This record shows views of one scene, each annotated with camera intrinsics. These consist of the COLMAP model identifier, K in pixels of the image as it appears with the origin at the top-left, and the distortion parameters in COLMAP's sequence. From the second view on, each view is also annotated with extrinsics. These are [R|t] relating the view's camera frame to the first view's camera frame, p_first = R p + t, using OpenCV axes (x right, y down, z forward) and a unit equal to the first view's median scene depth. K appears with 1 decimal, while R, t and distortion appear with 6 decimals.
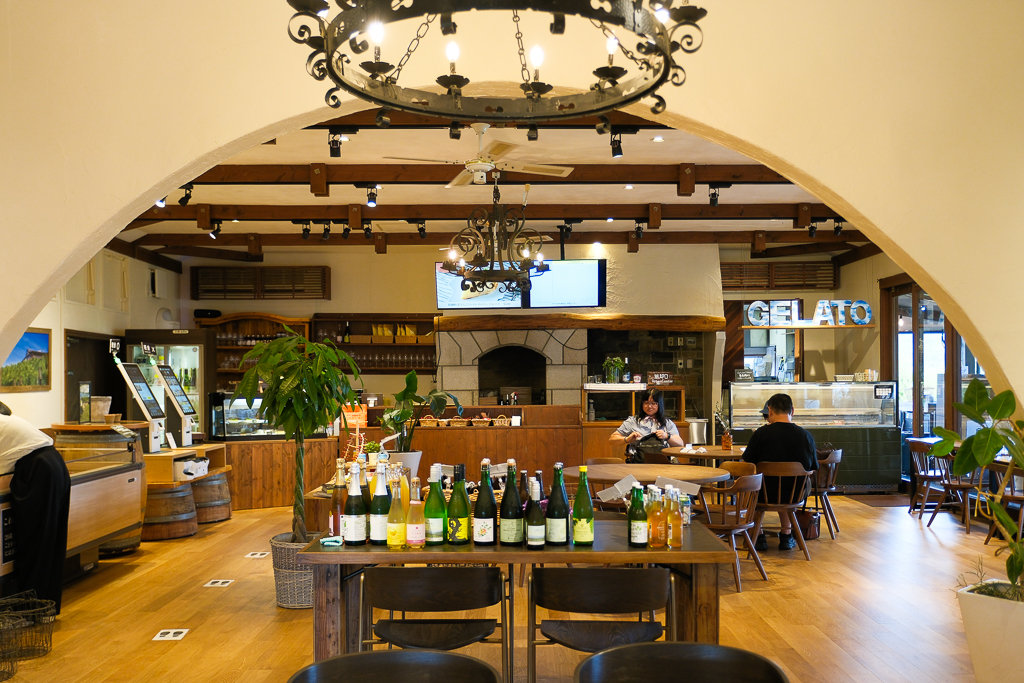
lens RADIAL K [[960.4, 0, 534.1], [0, 960.4, 380.8], [0, 0, 1]] dist [-0.053520, 0.000000]
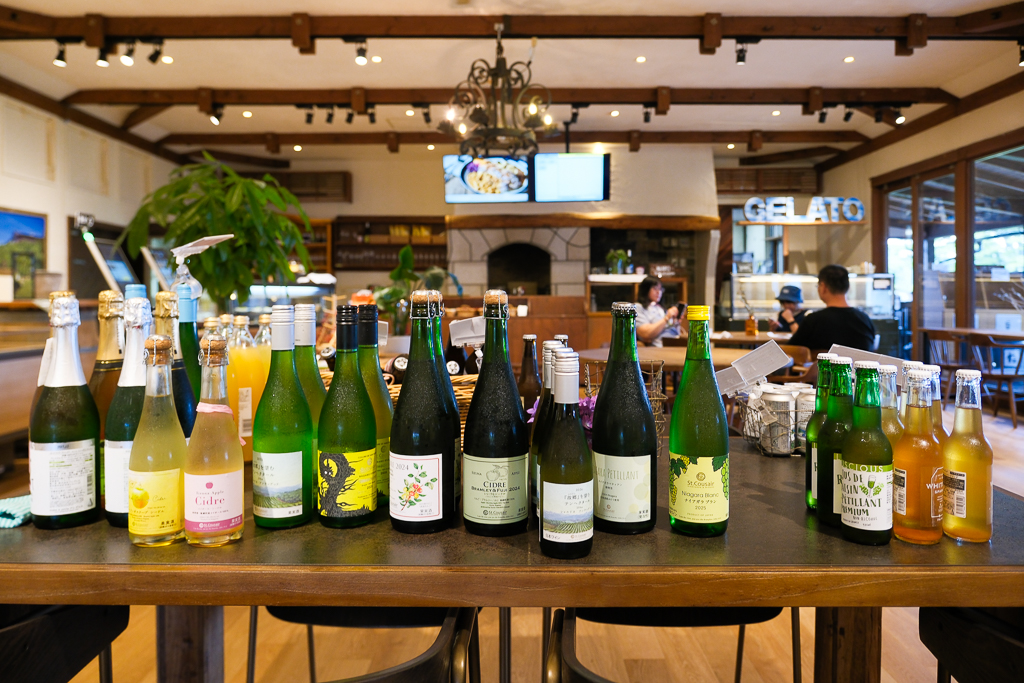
lens RADIAL K [[701.7, 0, 528.0], [0, 701.7, 297.8], [0, 0, 1]] dist [-0.026497, 0.007818]
pose [[0.999908, 0.001080, -0.013525, -0.002765], [-0.001112, 0.999997, -0.002368, 0.029506], [0.013523, 0.002382, 0.999906, 0.252877]]
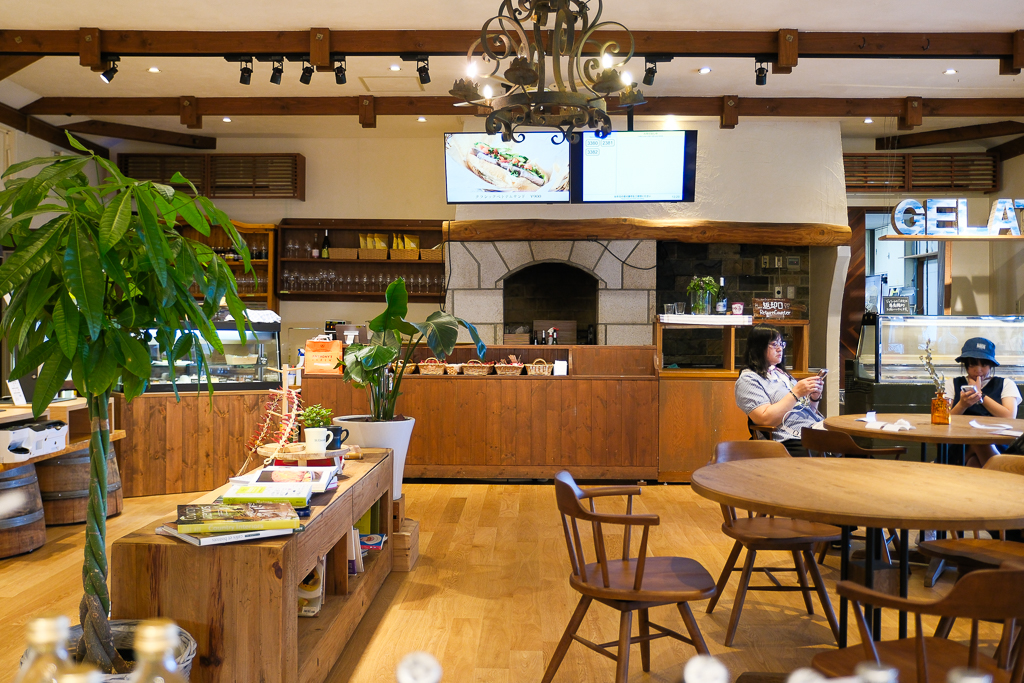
lens RADIAL K [[960.4, 0, 505.8], [0, 960.4, 316.9], [0, 0, 1]] dist [-0.031496, 0.000000]
pose [[0.998964, 0.012161, -0.043863, -0.028031], [-0.012542, 0.999886, -0.008430, 0.012039], [0.043755, 0.008972, 0.999002, 0.321695]]
